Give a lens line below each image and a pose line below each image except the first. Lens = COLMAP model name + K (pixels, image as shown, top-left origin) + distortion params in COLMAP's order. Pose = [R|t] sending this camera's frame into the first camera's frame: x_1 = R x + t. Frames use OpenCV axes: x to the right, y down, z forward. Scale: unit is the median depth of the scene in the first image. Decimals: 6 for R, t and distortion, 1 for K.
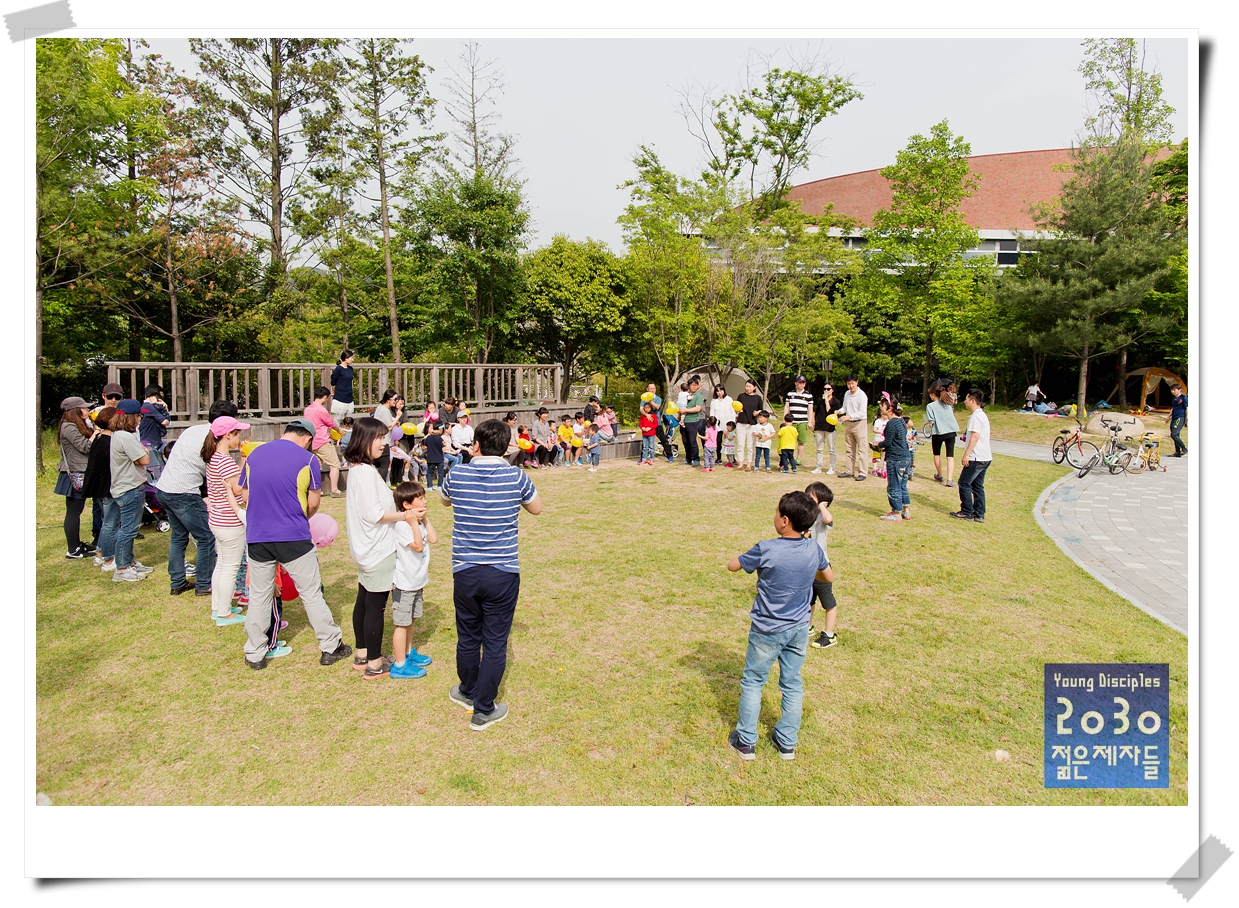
lens RADIAL K [[722.3, 0, 619.2], [0, 722.3, 496.9], [0, 0, 1]] dist [-0.055445, 0.012531]
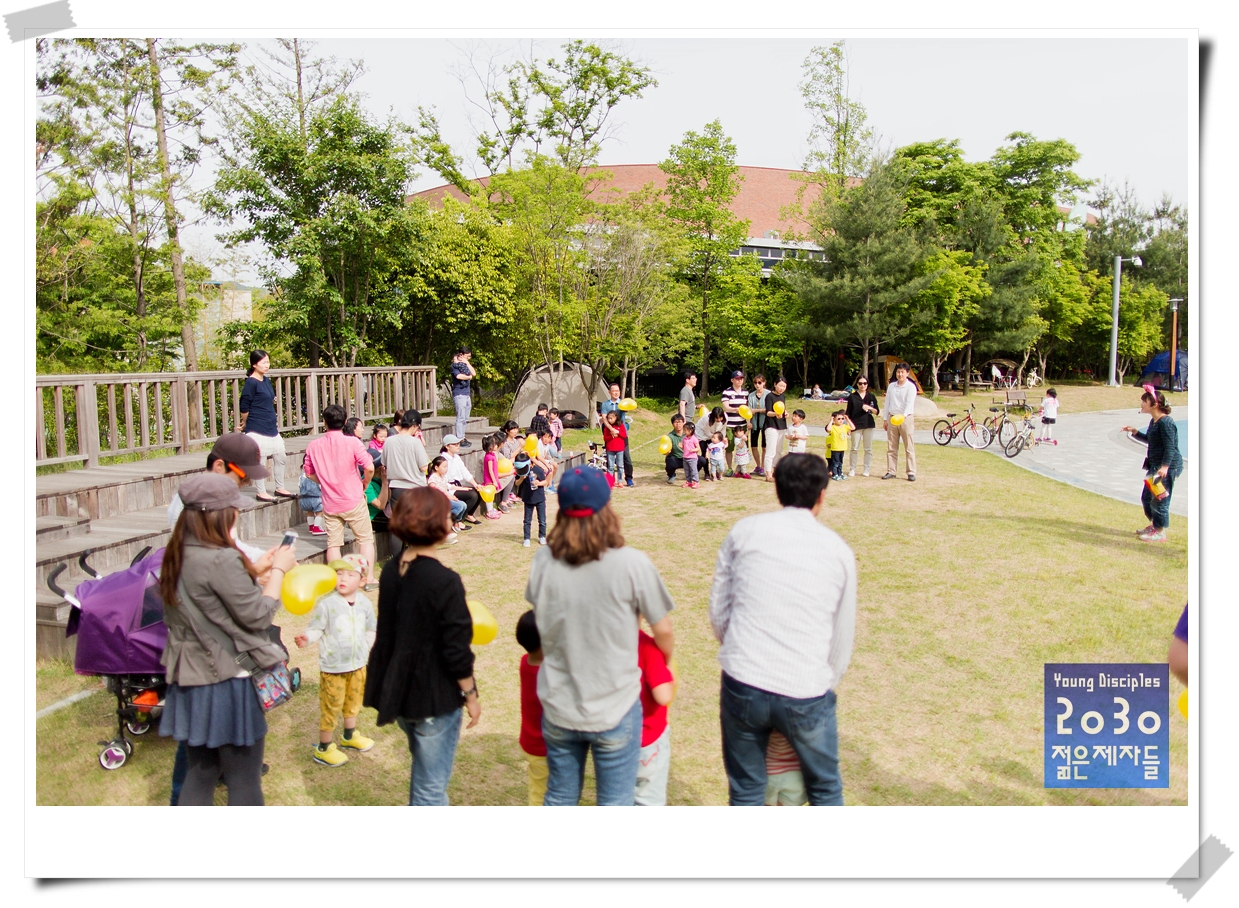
lens RADIAL K [[722.3, 0, 619.2], [0, 722.3, 496.9], [0, 0, 1]] dist [-0.055445, 0.012531]
pose [[0.880583, -0.106790, 0.461703, -0.219216], [0.105644, 0.993998, 0.028416, -0.033999], [-0.461966, 0.023754, 0.886579, 0.171738]]
